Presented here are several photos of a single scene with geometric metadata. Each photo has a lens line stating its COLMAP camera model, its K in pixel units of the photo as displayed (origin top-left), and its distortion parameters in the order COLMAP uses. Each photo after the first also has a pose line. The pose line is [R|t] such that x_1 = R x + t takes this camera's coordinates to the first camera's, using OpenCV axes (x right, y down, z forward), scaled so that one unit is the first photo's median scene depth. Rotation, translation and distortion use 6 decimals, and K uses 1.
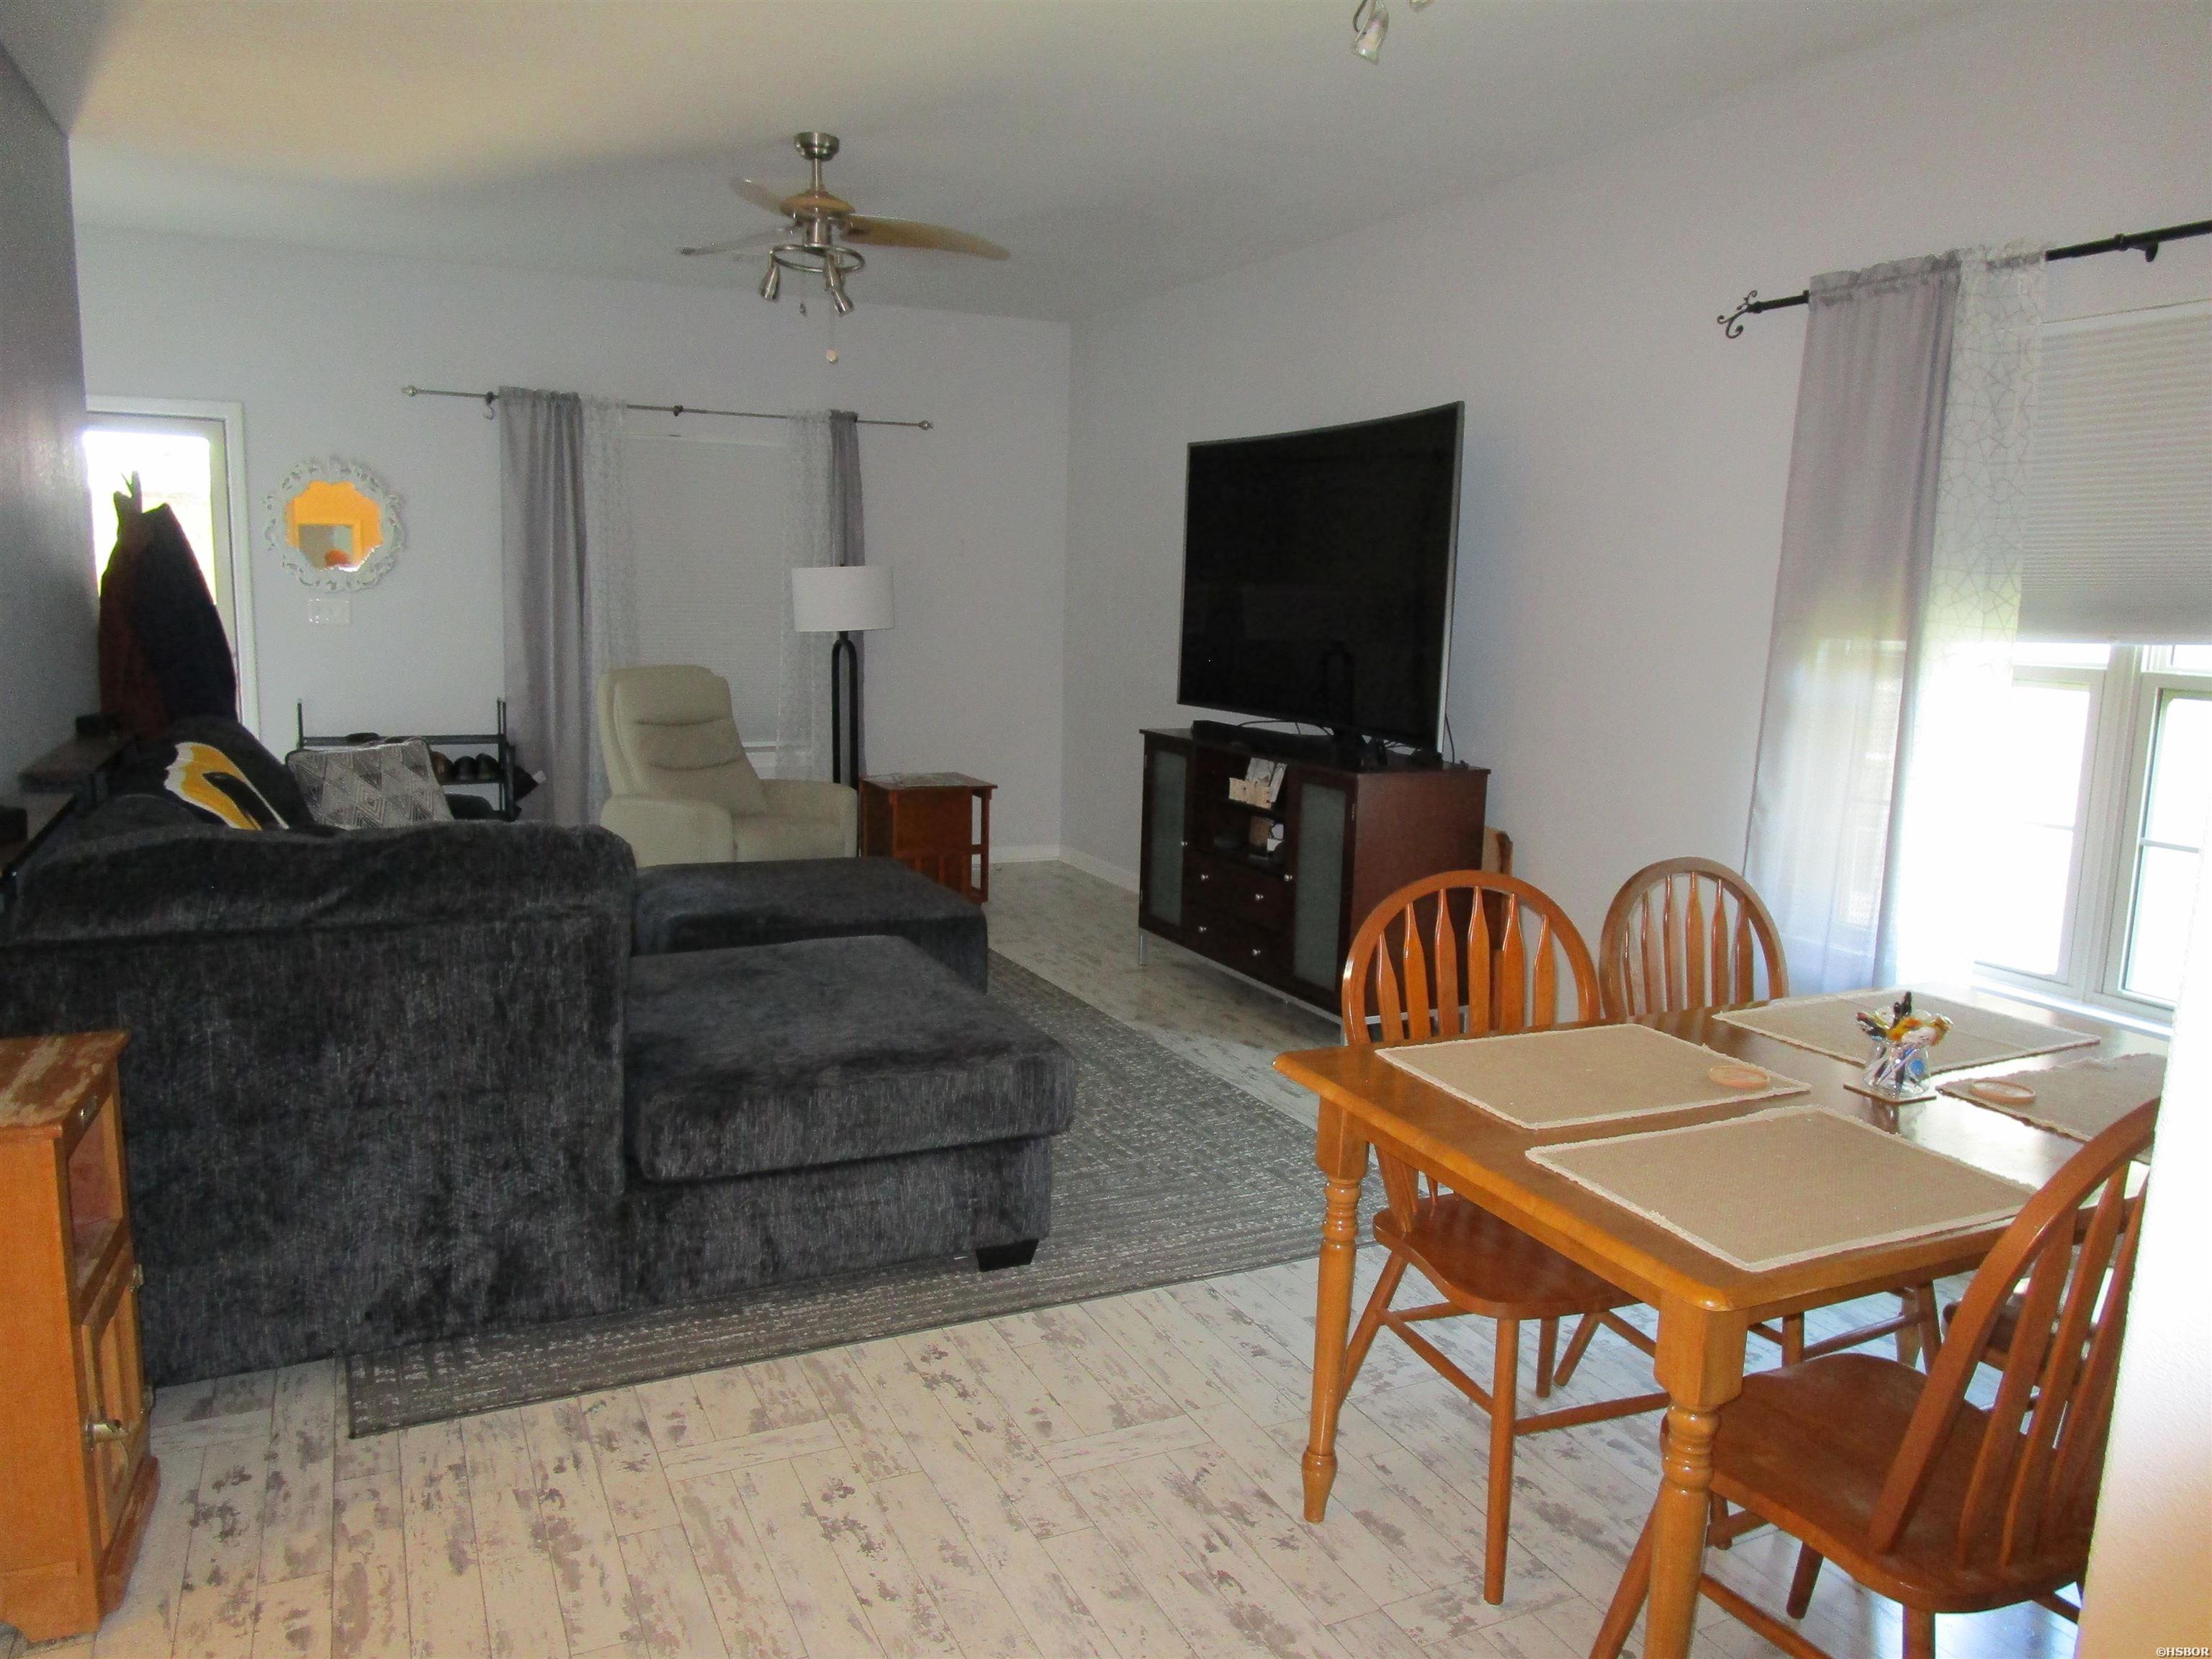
lens RADIAL K [[1564.1, 0, 1116.6], [0, 1564.1, 834.6], [0, 0, 1]] dist [-0.041001, 0.015861]
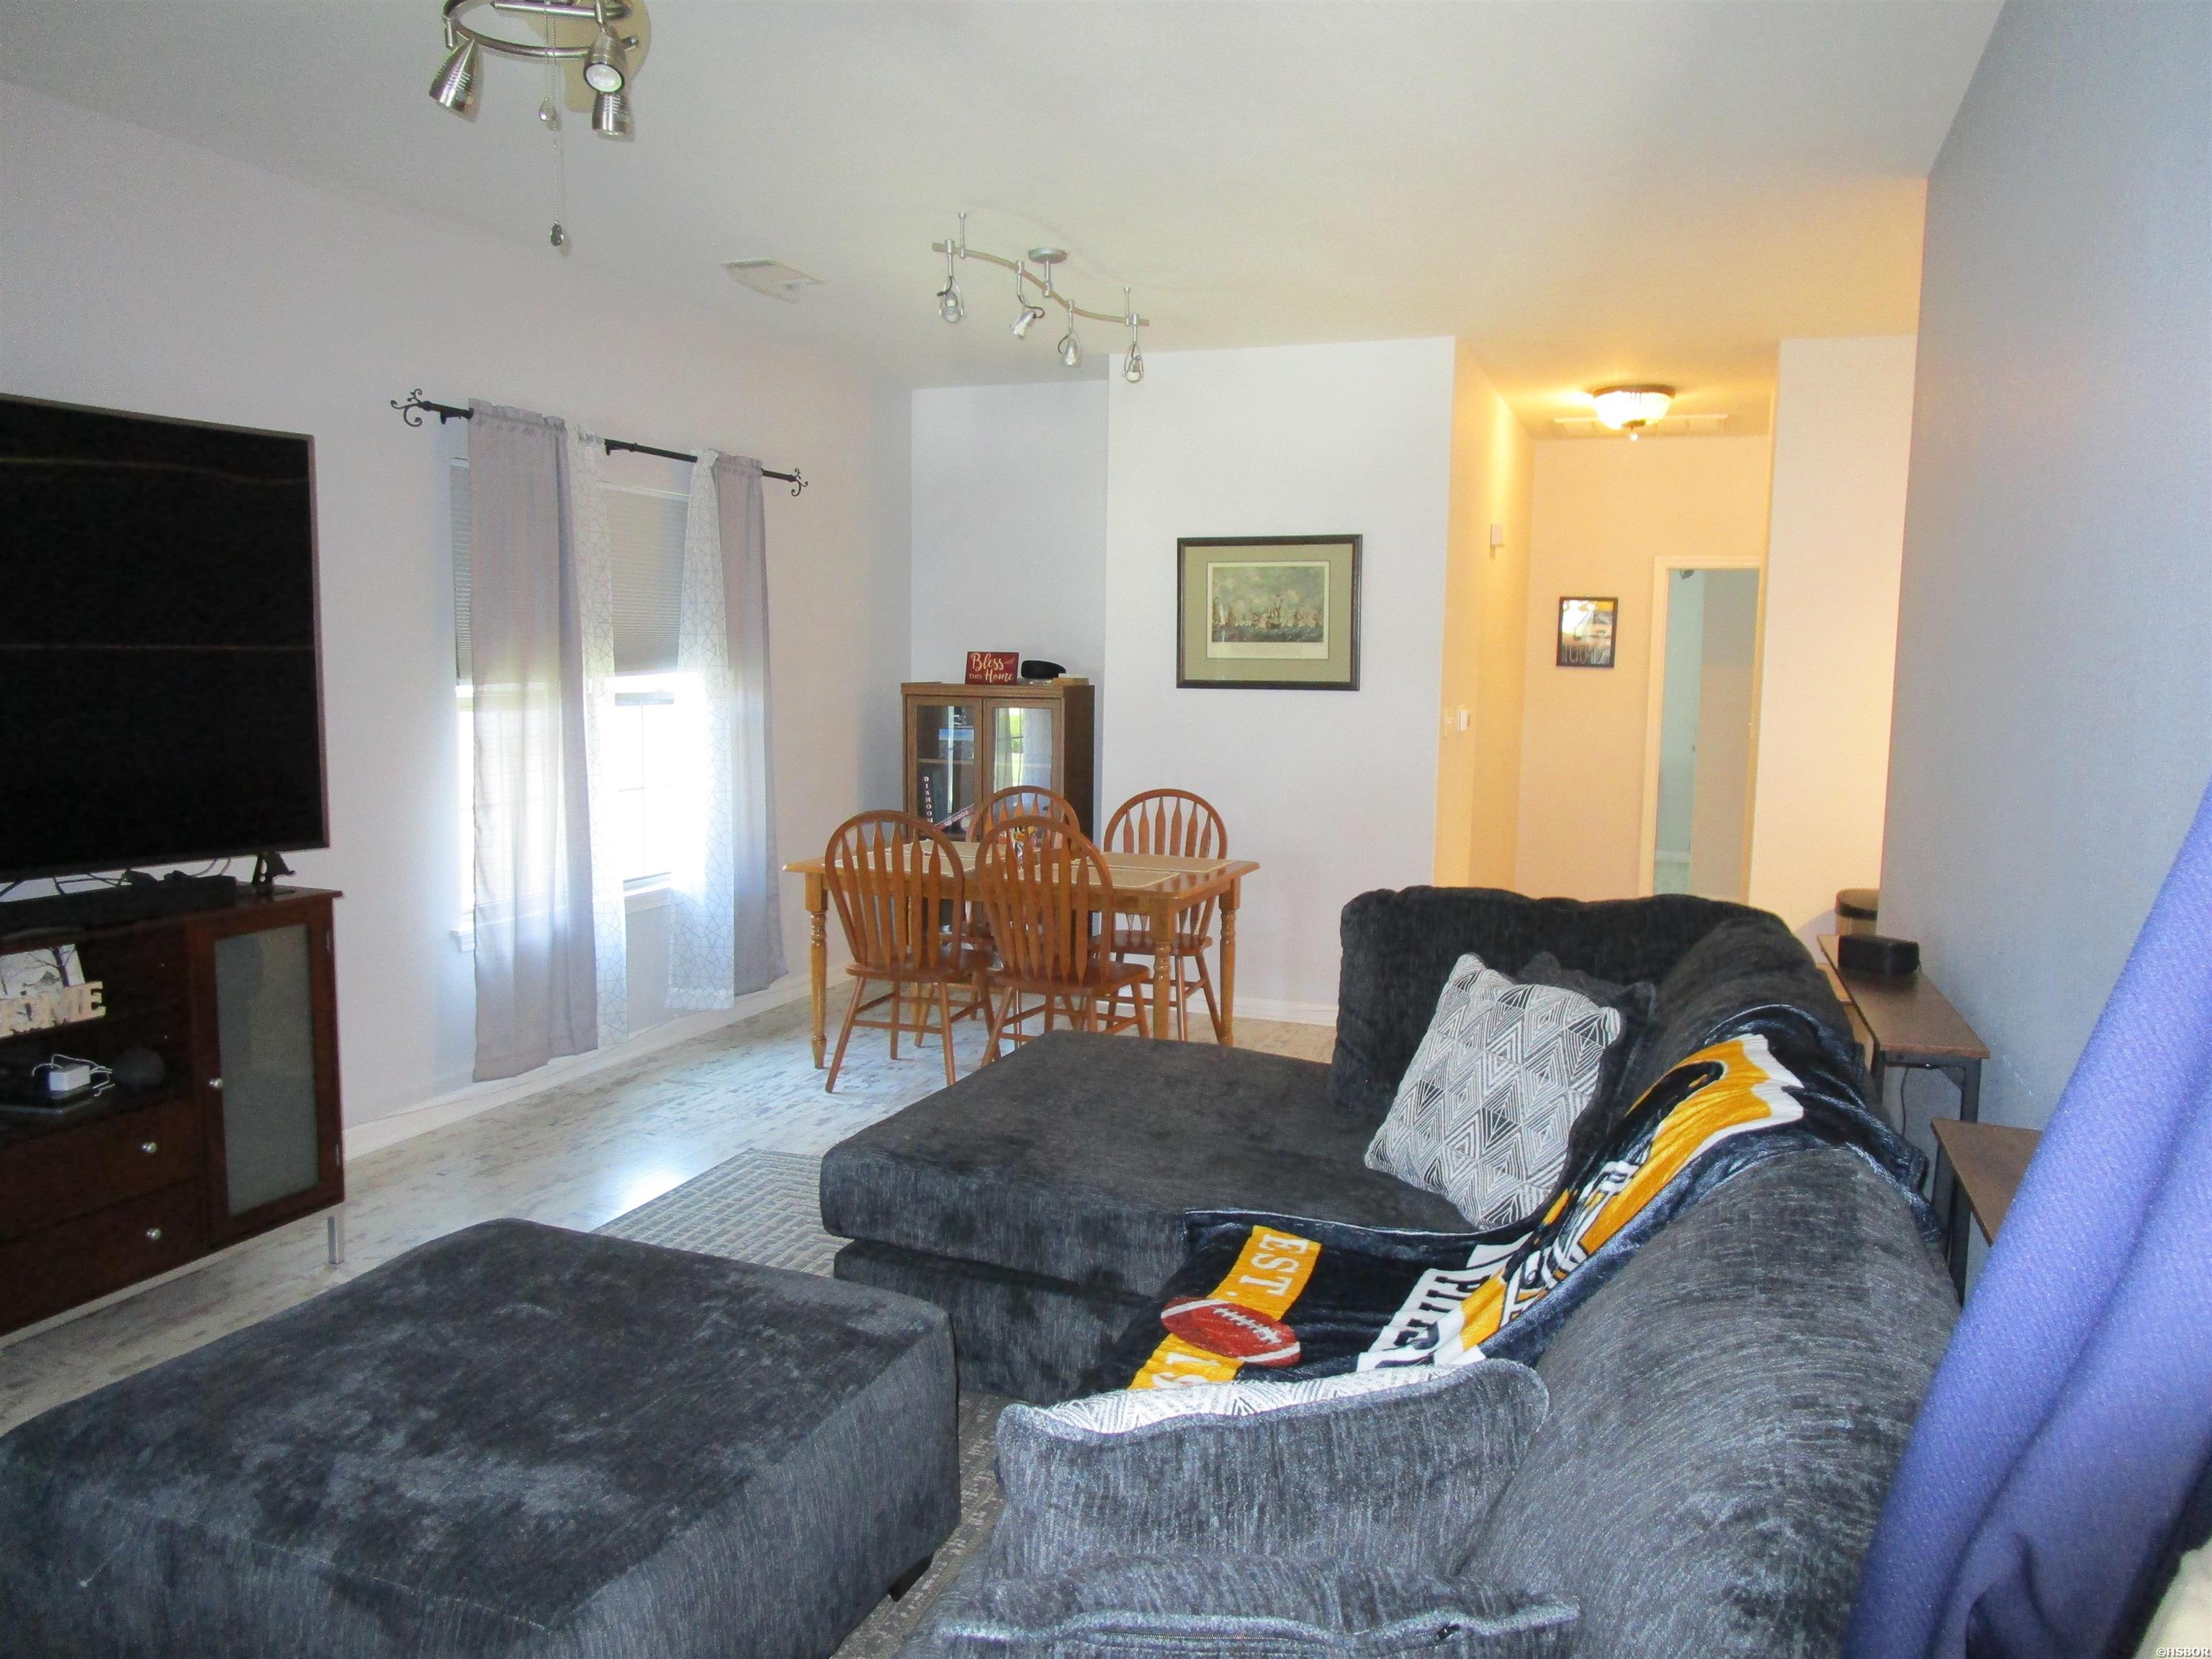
lens RADIAL K [[1564.1, 0, 1106.4], [0, 1564.1, 820.2], [0, 0, 1]] dist [-0.041001, 0.015861]
pose [[-0.683497, -0.117803, 0.720385, -0.514459], [0.074917, 0.970359, 0.229761, -0.171779], [-0.726099, 0.211010, -0.654412, 0.931643]]
